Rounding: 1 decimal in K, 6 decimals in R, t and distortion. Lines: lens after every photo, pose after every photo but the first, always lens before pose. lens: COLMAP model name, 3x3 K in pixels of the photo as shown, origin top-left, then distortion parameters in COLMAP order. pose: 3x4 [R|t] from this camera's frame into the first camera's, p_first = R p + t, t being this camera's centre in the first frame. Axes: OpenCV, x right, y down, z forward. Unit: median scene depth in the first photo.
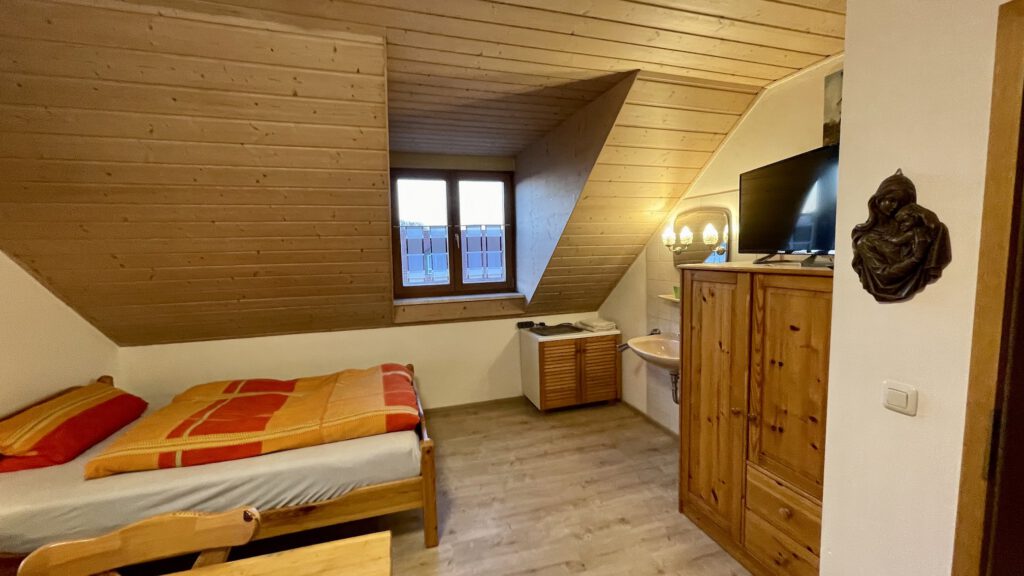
lens RADIAL K [[411.8, 0, 512.5], [0, 411.8, 286.8], [0, 0, 1]] dist [0.000391, 0.000209]
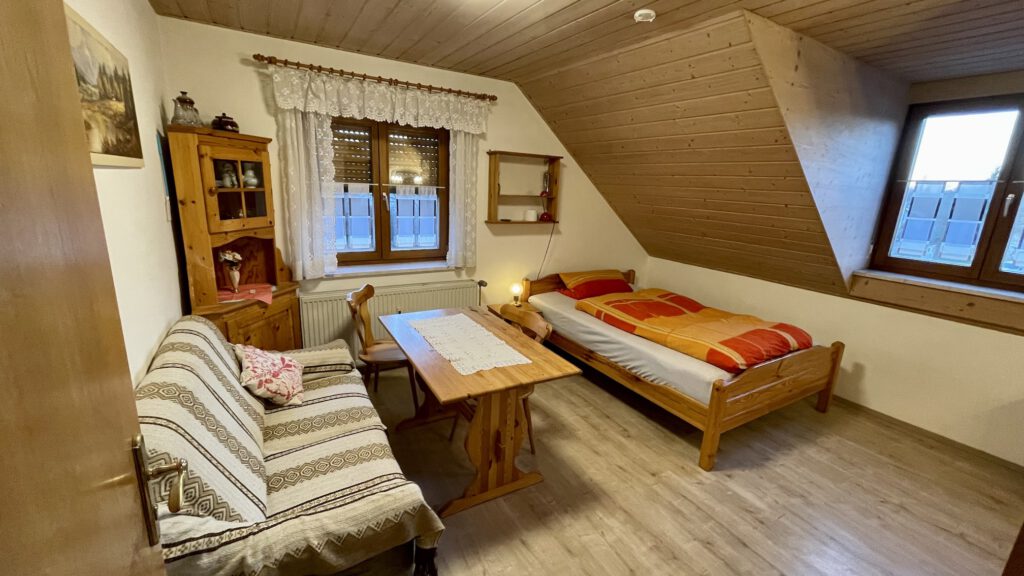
lens RADIAL K [[411.8, 0, 510.6], [0, 411.8, 286.5], [0, 0, 1]] dist [0.000391, 0.000209]
pose [[0.236241, 0.263499, -0.935285, 0.615203], [-0.145159, 0.961300, 0.234162, -0.047811], [0.960791, 0.080446, 0.265348, 0.136779]]
